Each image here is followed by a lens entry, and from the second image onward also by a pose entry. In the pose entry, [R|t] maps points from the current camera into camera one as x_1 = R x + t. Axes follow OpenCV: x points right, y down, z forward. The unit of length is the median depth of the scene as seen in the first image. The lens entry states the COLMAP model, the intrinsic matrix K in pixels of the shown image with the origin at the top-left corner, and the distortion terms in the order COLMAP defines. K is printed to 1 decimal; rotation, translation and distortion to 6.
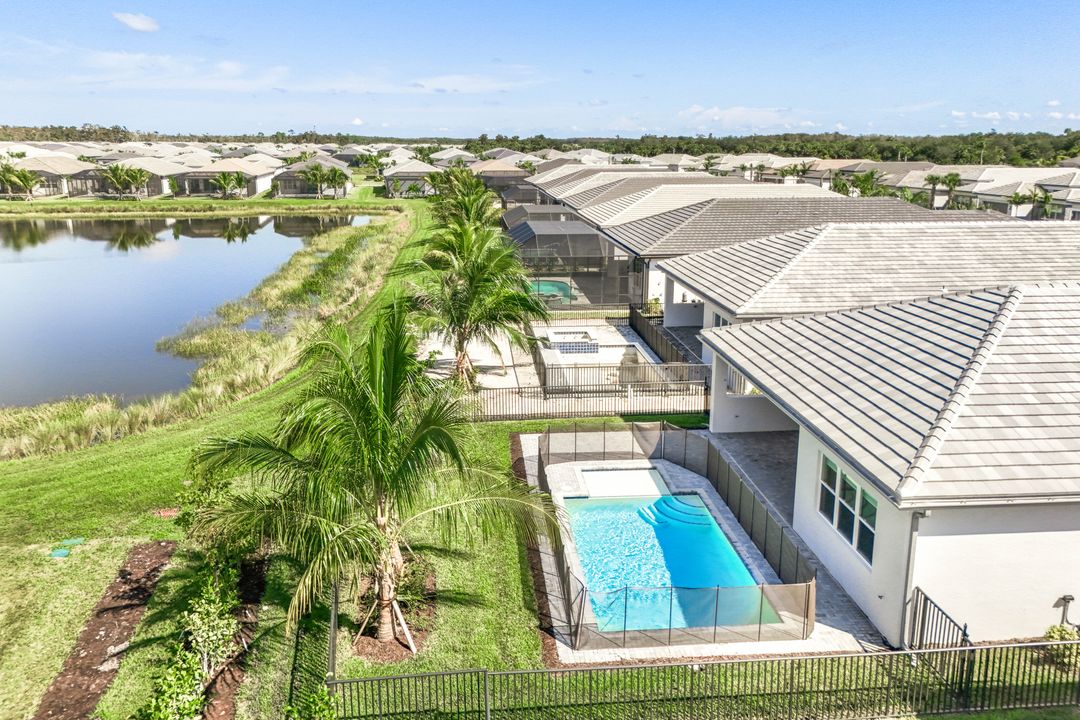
lens RADIAL K [[785.7, 0, 540.0], [0, 785.7, 360.0], [0, 0, 1]] dist [0.027094, -0.007897]
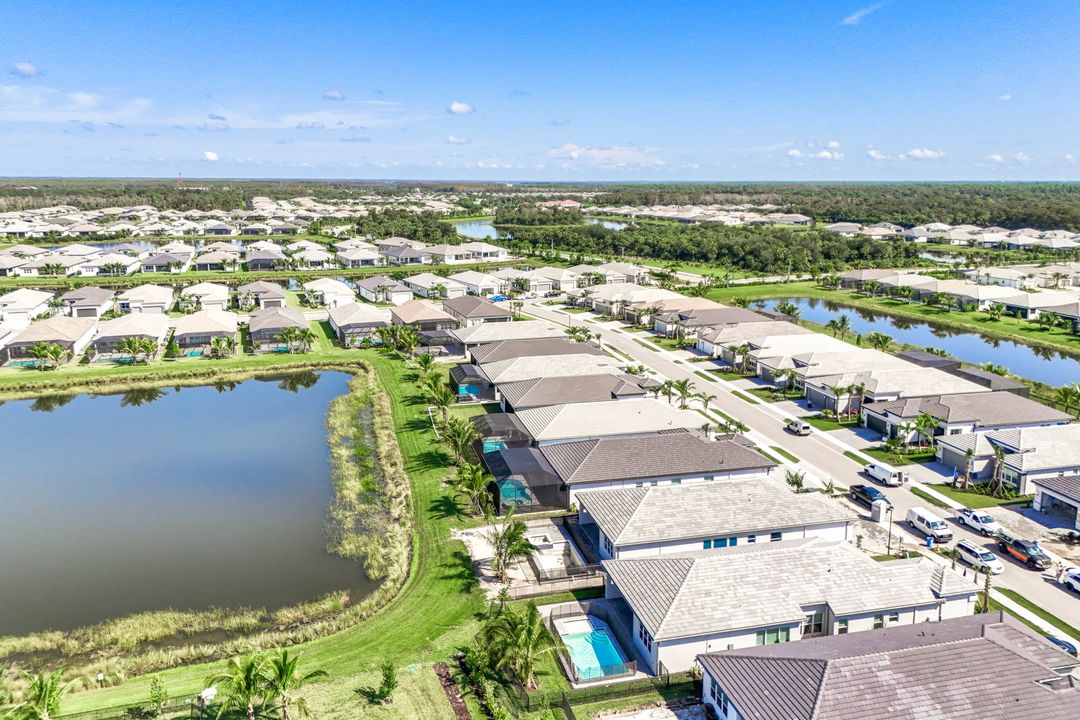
lens RADIAL K [[785.7, 0, 540.0], [0, 785.7, 360.0], [0, 0, 1]] dist [0.027094, -0.007897]
pose [[0.987763, -0.036998, 0.151510, -0.553854], [0.042935, 0.998425, -0.036101, -0.913300], [-0.149936, 0.042164, 0.987796, -2.397591]]
